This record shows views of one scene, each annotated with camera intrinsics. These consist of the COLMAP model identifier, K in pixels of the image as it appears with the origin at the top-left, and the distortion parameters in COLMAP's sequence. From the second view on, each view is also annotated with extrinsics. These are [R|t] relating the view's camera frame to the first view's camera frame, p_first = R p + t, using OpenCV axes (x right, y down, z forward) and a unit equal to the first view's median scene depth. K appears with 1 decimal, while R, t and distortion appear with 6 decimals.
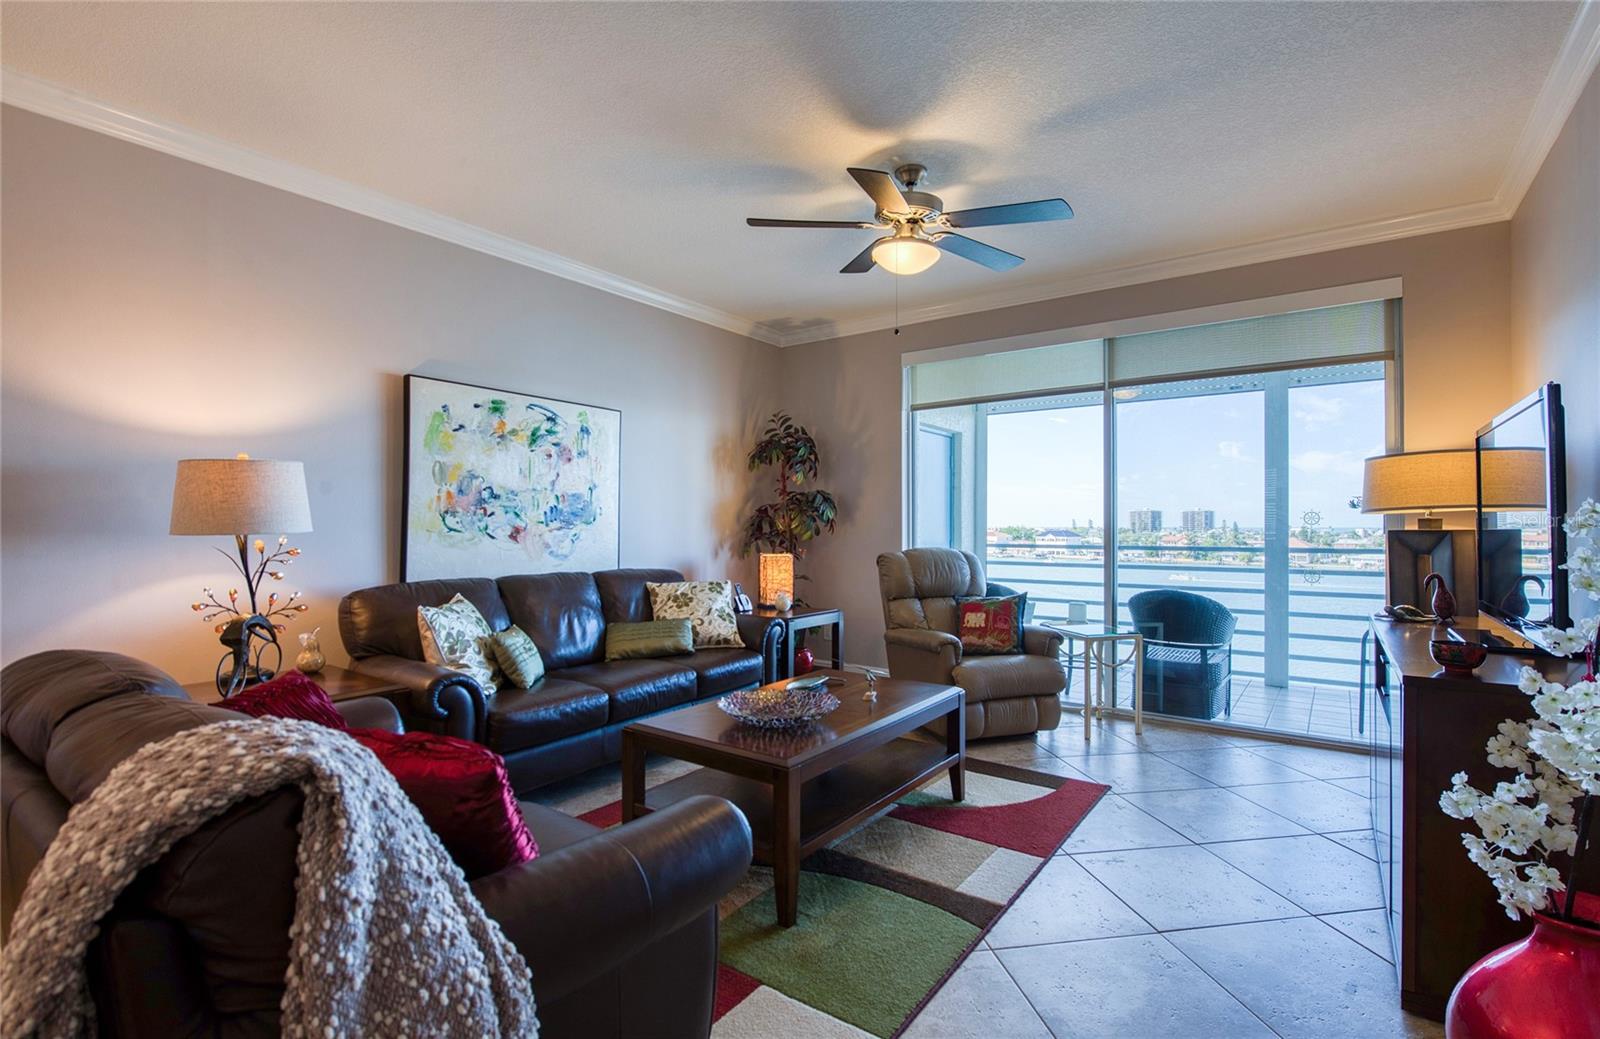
lens RADIAL K [[737.1, 0, 799.8], [0, 737.1, 517.3], [0, 0, 1]] dist [-0.010554, -0.003879]
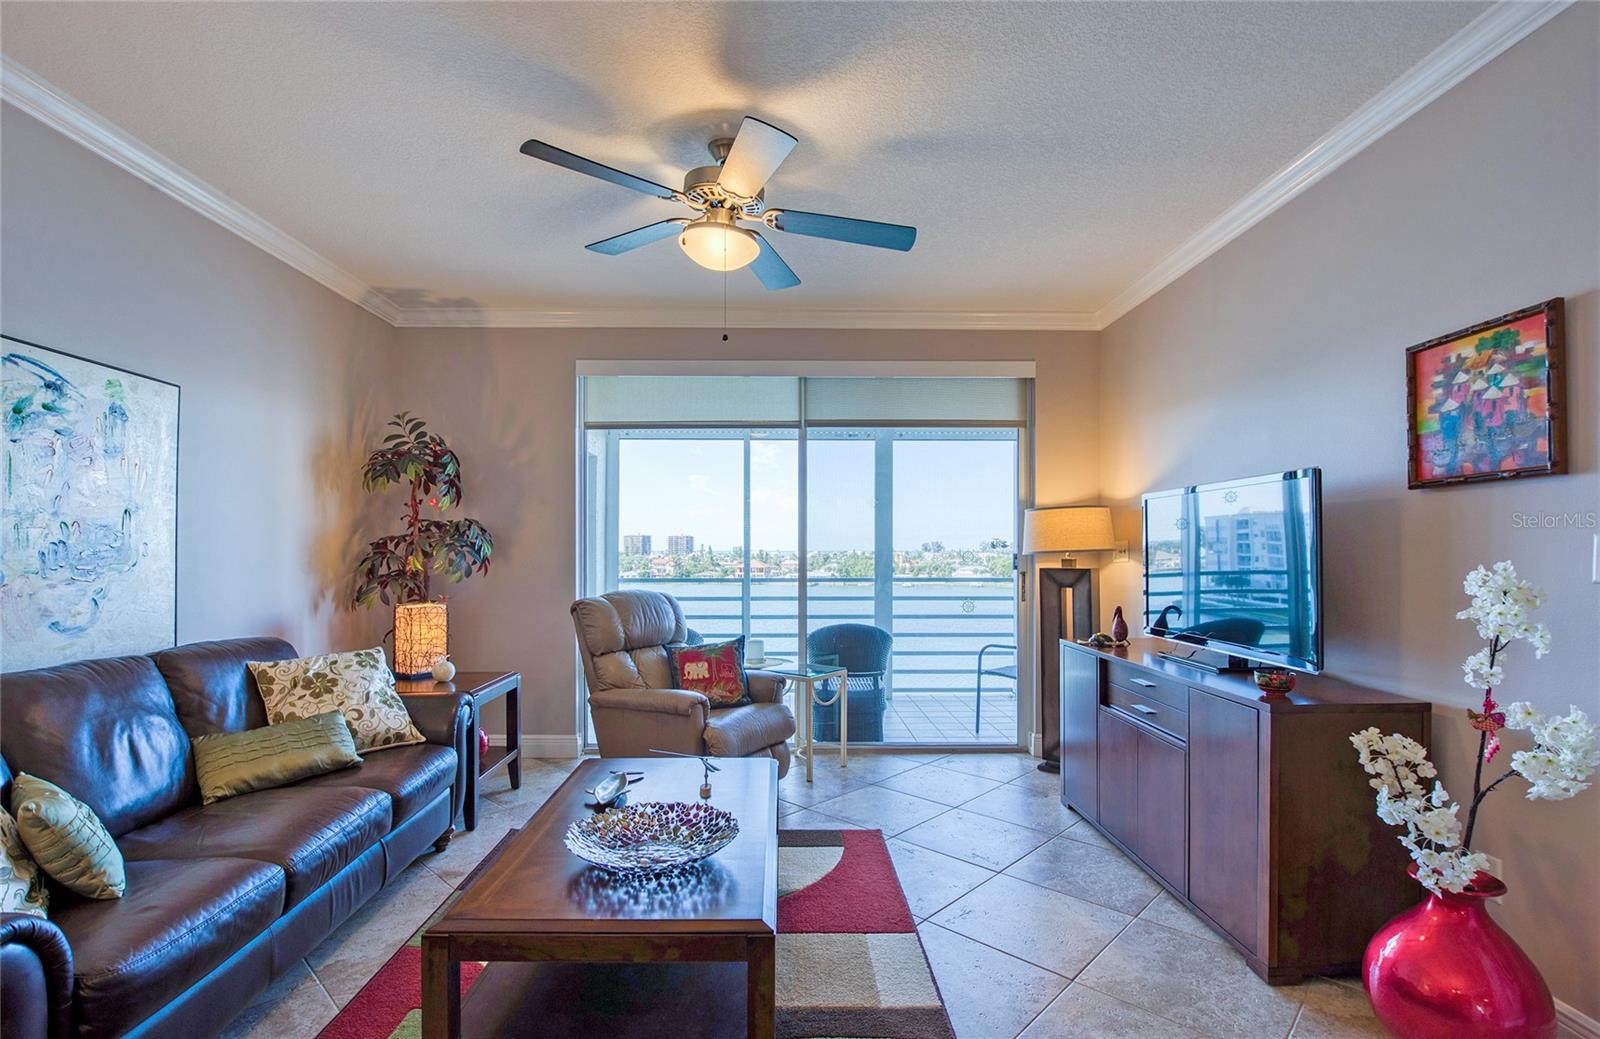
lens RADIAL K [[737.1, 0, 789.5], [0, 737.1, 549.0], [0, 0, 1]] dist [-0.010554, -0.003879]
pose [[0.799778, 0.000375, 0.600296, -0.218671], [-0.006928, 0.999939, 0.008605, -0.018105], [-0.600256, -0.011041, 0.799732, 0.219209]]
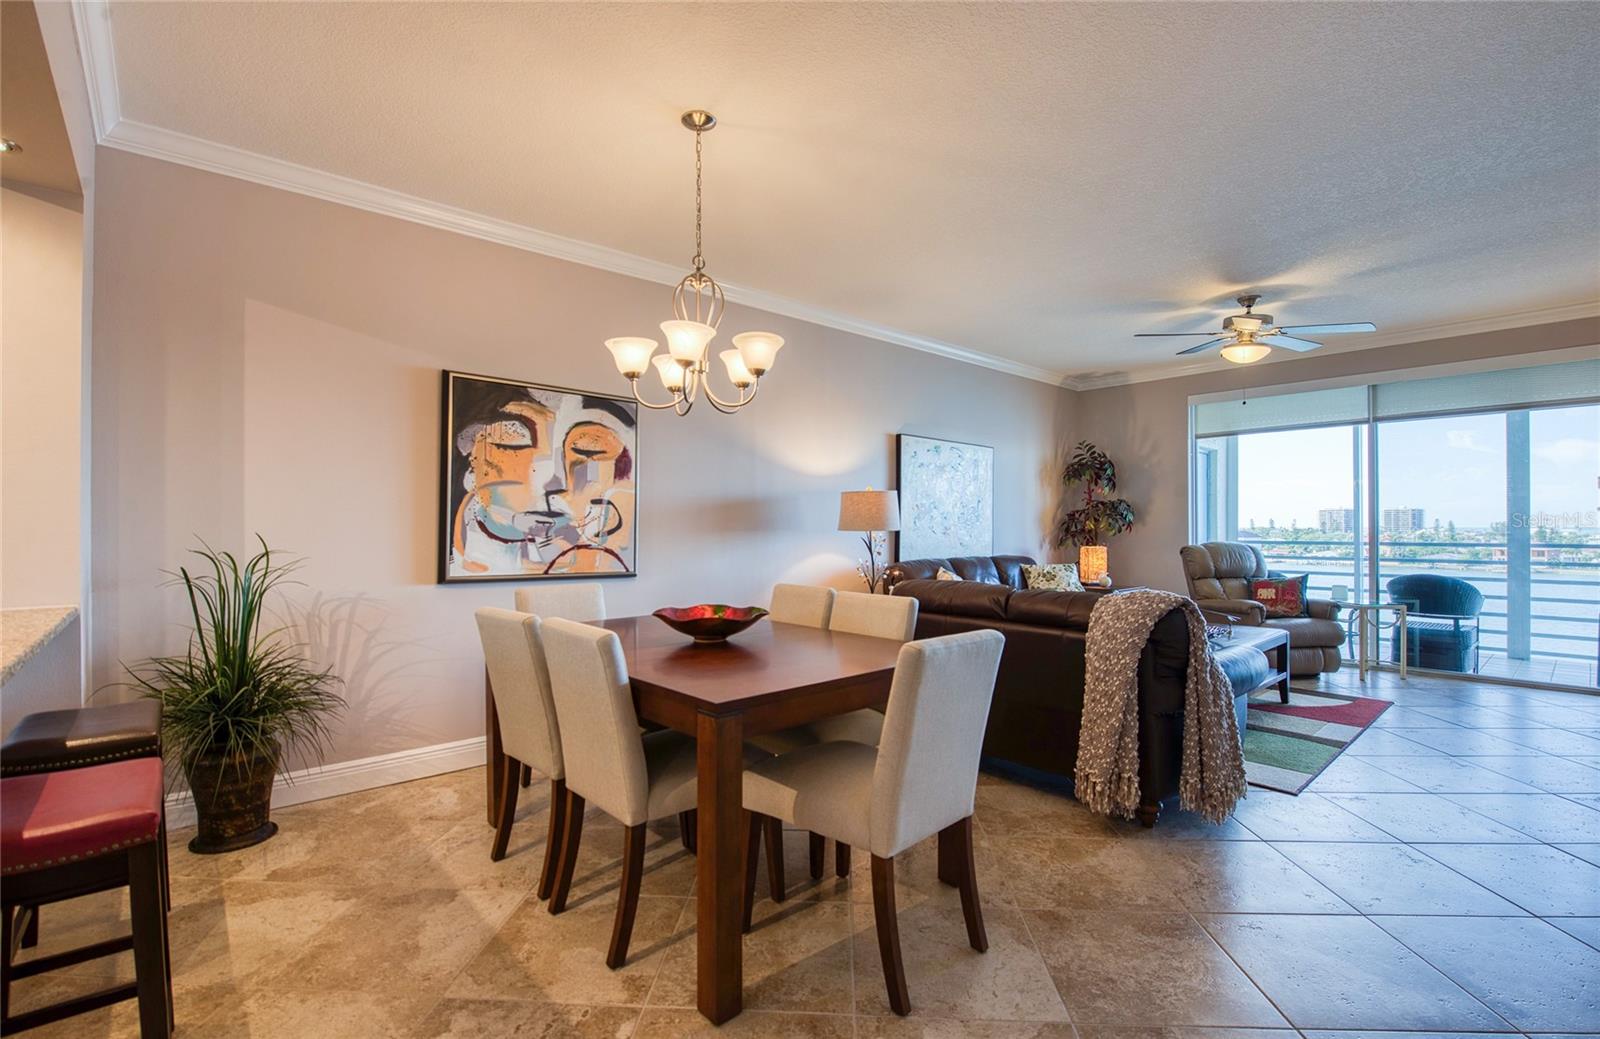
lens RADIAL K [[700.8, 0, 797.8], [0, 700.8, 519.3], [0, 0, 1]] dist [-0.013318, -0.003329]
pose [[0.975569, -0.001764, -0.219687, -0.345369], [0.002301, 0.999995, 0.002188, -0.006160], [0.219682, -0.002640, 0.975568, -0.487156]]
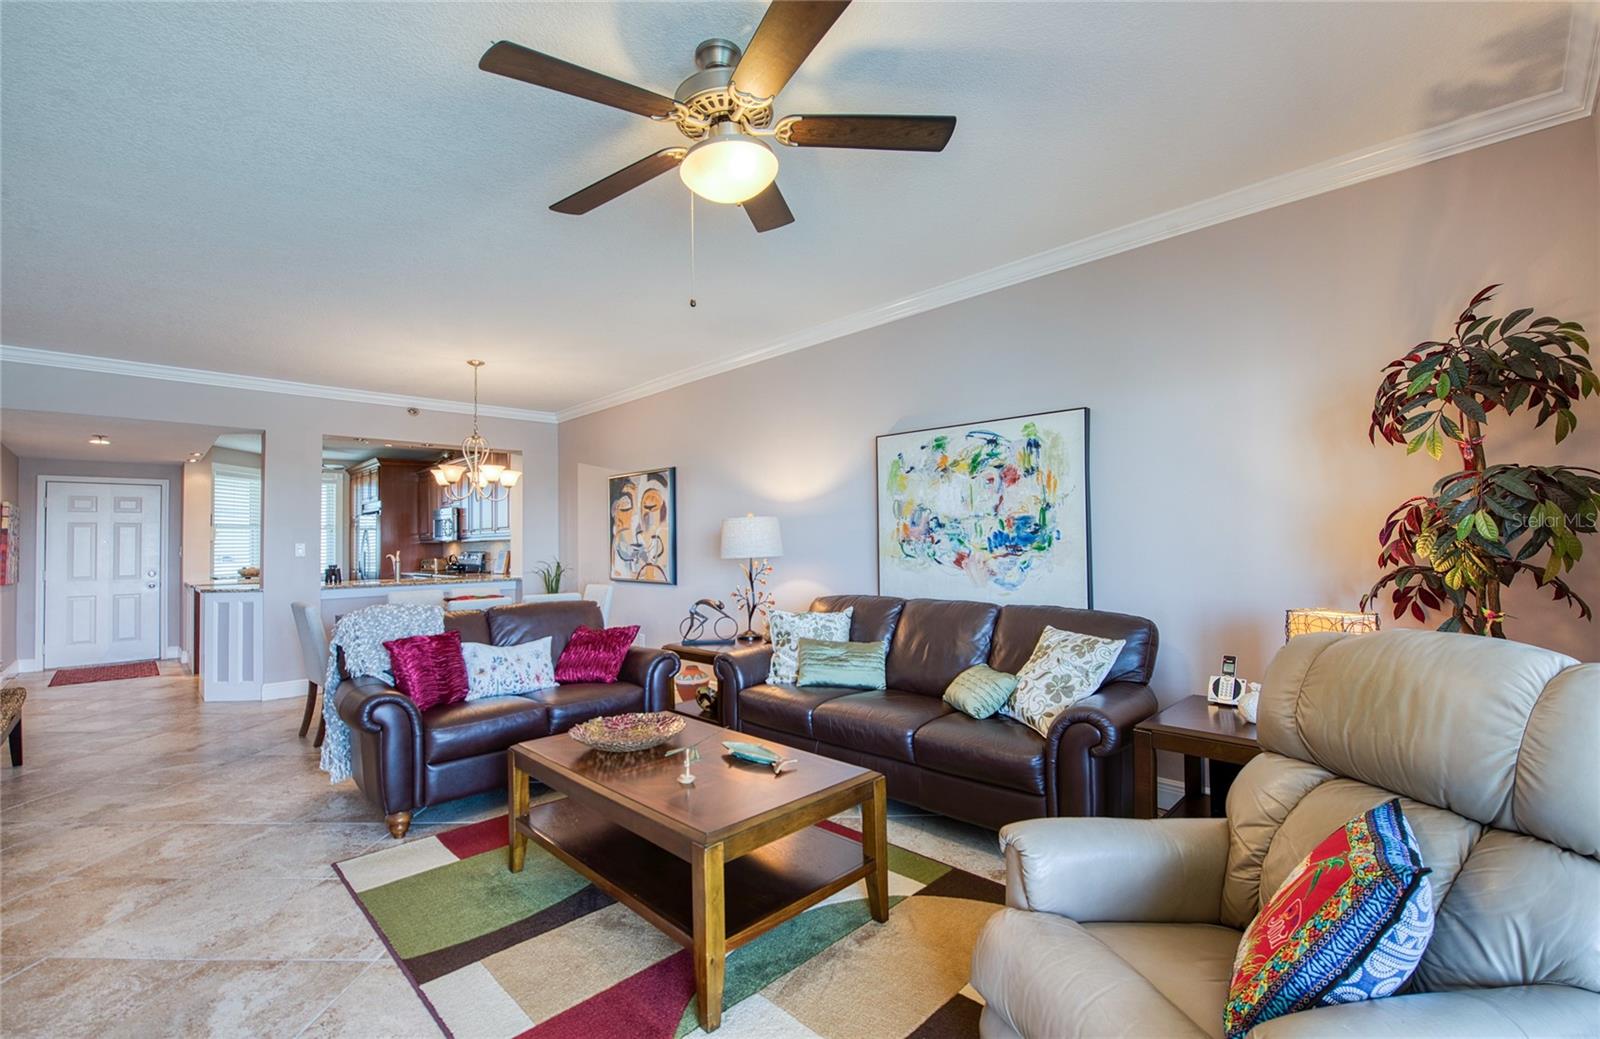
lens RADIAL K [[700.8, 0, 816.2], [0, 700.8, 507.7], [0, 0, 1]] dist [-0.013318, -0.003329]
pose [[-0.158223, -0.038620, -0.986648, 0.593741], [0.031834, 0.998516, -0.044190, -0.013432], [0.986890, -0.038401, -0.156758, 0.902287]]
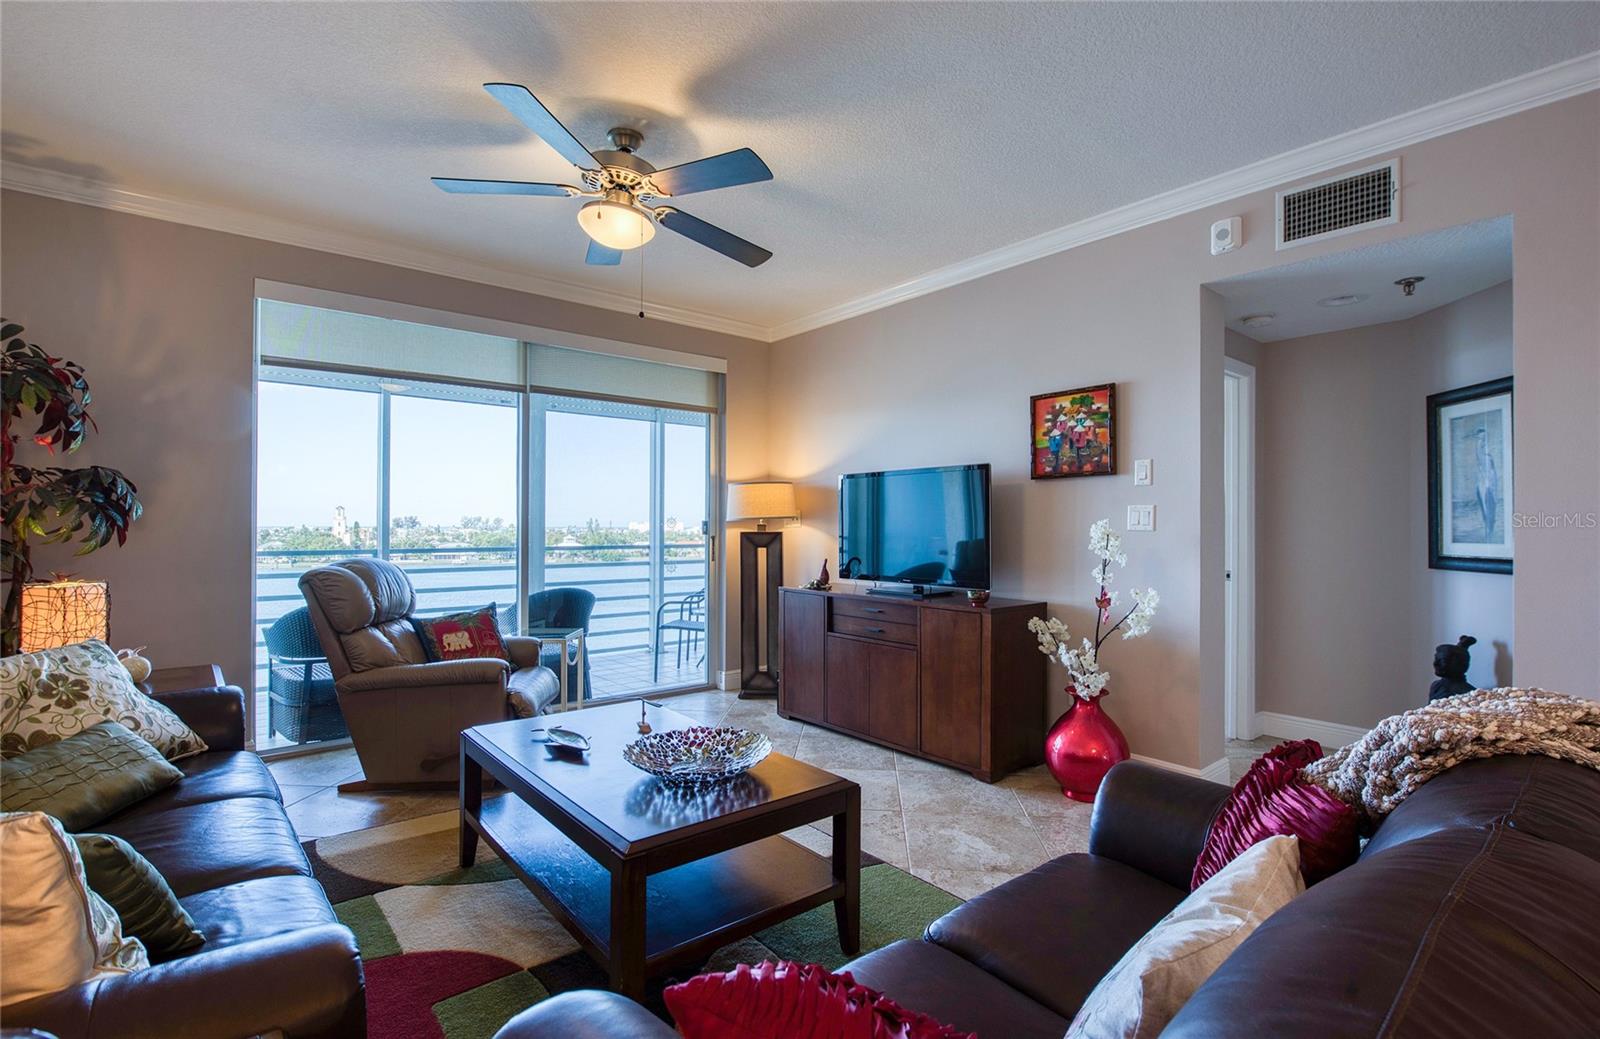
lens RADIAL K [[737.1, 0, 791.2], [0, 737.1, 519.4], [0, 0, 1]] dist [-0.010554, -0.003879]
pose [[0.248243, 0.009651, 0.968650, -0.499240], [-0.014022, 0.999881, -0.006369, -0.000162], [-0.968596, -0.012002, 0.248349, 0.434904]]
